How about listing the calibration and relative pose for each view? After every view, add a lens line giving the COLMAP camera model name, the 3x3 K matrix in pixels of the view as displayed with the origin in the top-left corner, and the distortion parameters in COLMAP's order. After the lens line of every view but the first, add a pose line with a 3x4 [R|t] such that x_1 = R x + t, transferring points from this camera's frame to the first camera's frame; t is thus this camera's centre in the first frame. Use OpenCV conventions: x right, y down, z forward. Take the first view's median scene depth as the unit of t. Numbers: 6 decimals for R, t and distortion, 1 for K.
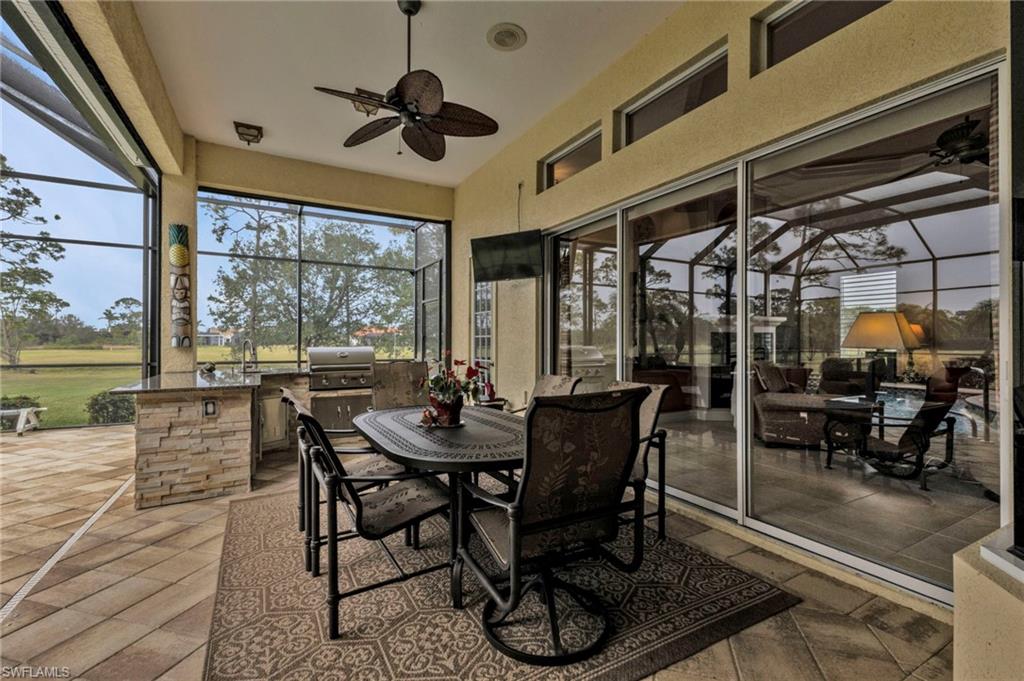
lens RADIAL K [[452.0, 0, 506.1], [0, 452.0, 338.5], [0, 0, 1]] dist [0.012573, -0.000870]
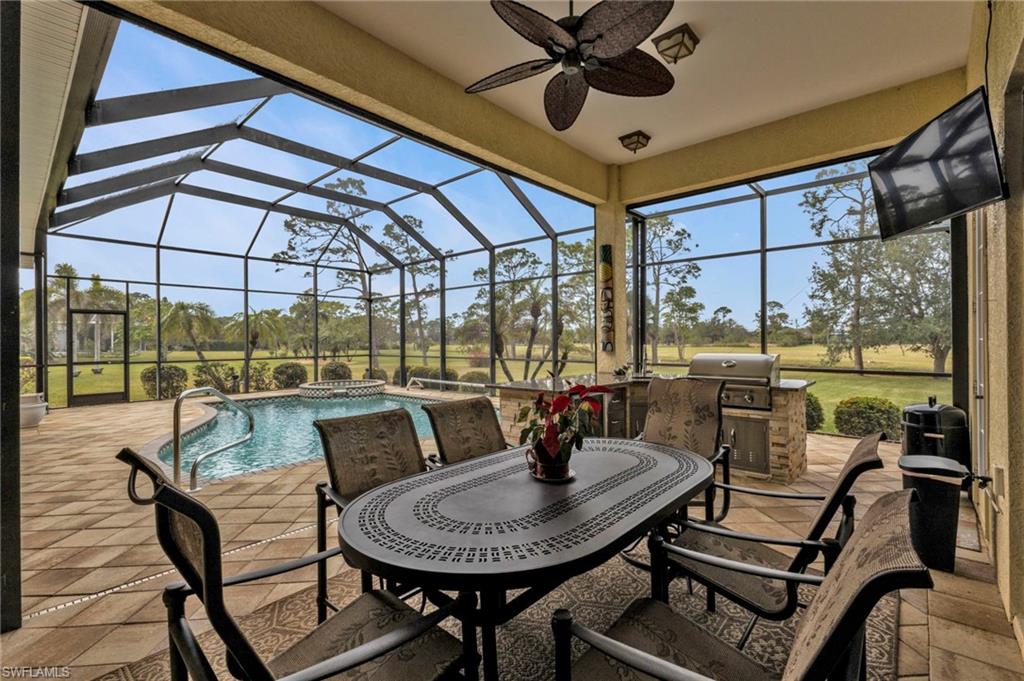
lens RADIAL K [[452.0, 0, 513.2], [0, 452.0, 339.7], [0, 0, 1]] dist [0.012573, -0.000870]
pose [[0.329368, -0.003849, -0.944194, 0.061258], [0.010419, 0.999946, -0.000441, -0.002487], [0.944144, -0.009692, 0.329390, 0.083343]]
